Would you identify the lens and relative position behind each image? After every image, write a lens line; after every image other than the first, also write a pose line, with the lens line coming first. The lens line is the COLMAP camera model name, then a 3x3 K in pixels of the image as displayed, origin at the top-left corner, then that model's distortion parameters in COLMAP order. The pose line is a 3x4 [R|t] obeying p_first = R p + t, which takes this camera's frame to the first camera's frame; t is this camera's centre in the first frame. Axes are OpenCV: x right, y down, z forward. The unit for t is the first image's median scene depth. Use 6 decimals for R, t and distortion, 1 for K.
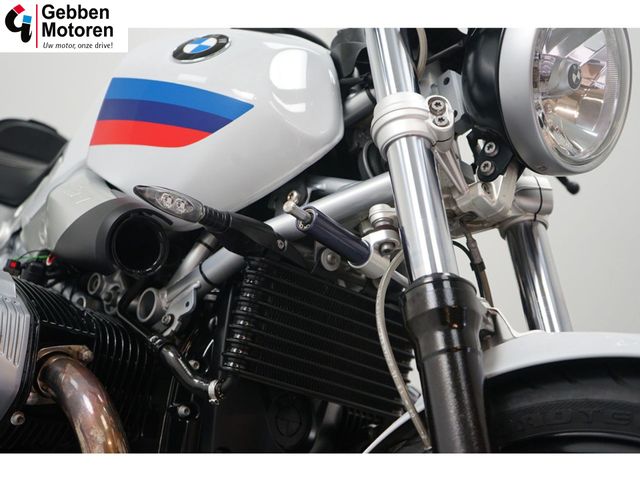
lens RADIAL K [[988.7, 0, 320.0], [0, 988.7, 240.0], [0, 0, 1]] dist [-0.037039, -0.030360]
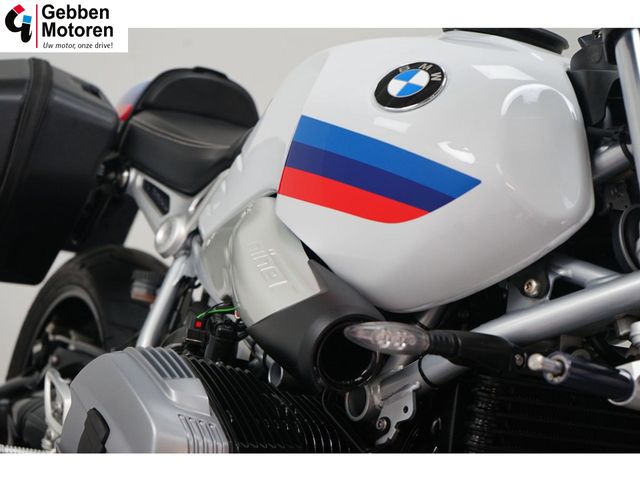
lens RADIAL K [[1132.3, 0, 320.0], [0, 1132.3, 240.0], [0, 0, 1]] dist [-0.051417, -0.158184]
pose [[0.984577, -0.013732, -0.174414, -0.035786], [0.045849, 0.982325, 0.181480, -0.259869], [0.168839, -0.186678, 0.967804, 0.076311]]
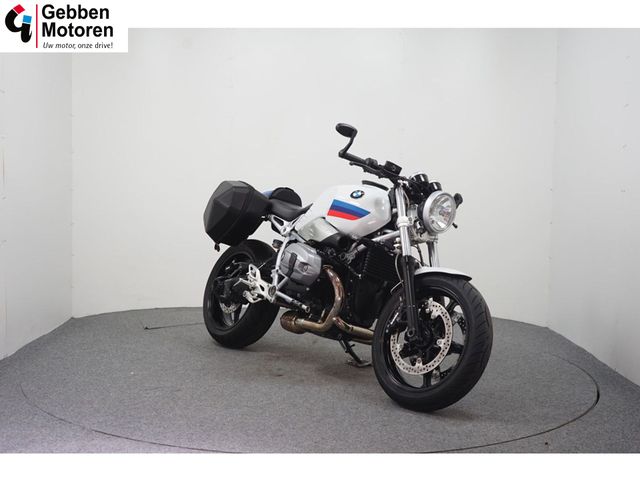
lens RADIAL K [[847.7, 0, 320.0], [0, 847.7, 240.0], [0, 0, 1]] dist [0.004992, 0.000605]
pose [[0.997439, 0.042793, -0.057308, -0.069112], [-0.038052, 0.995954, 0.081409, -0.310913], [0.060560, -0.079020, 0.995032, -2.764112]]
